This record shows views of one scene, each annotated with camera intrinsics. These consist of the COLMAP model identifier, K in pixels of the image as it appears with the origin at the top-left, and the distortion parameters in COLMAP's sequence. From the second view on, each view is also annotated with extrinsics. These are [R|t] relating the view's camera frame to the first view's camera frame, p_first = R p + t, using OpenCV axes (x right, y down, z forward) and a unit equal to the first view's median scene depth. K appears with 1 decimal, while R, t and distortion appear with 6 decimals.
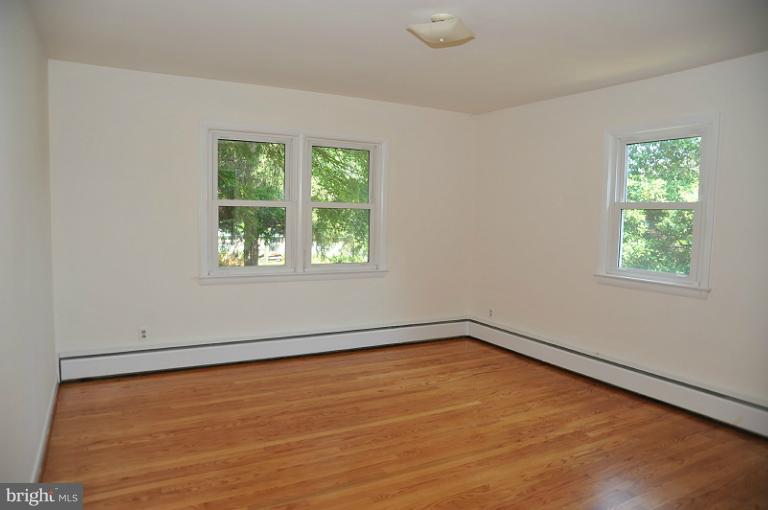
lens RADIAL K [[524.3, 0, 384.0], [0, 524.3, 255.0], [0, 0, 1]] dist [0.000025, 0.000485]
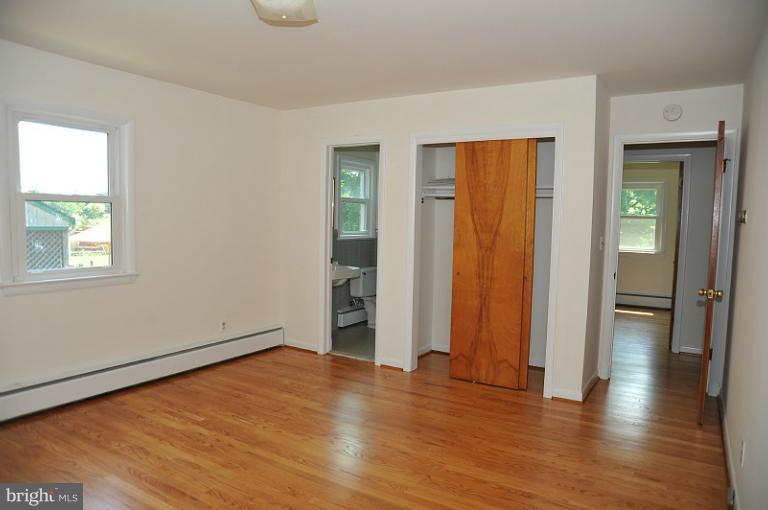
lens RADIAL K [[524.3, 0, 384.0], [0, 524.3, 255.0], [0, 0, 1]] dist [0.000025, 0.000485]
pose [[-0.486299, -0.089428, 0.869204, -0.646579], [0.025677, 0.992857, 0.116515, -0.097246], [-0.873415, 0.078980, -0.480529, 1.102760]]
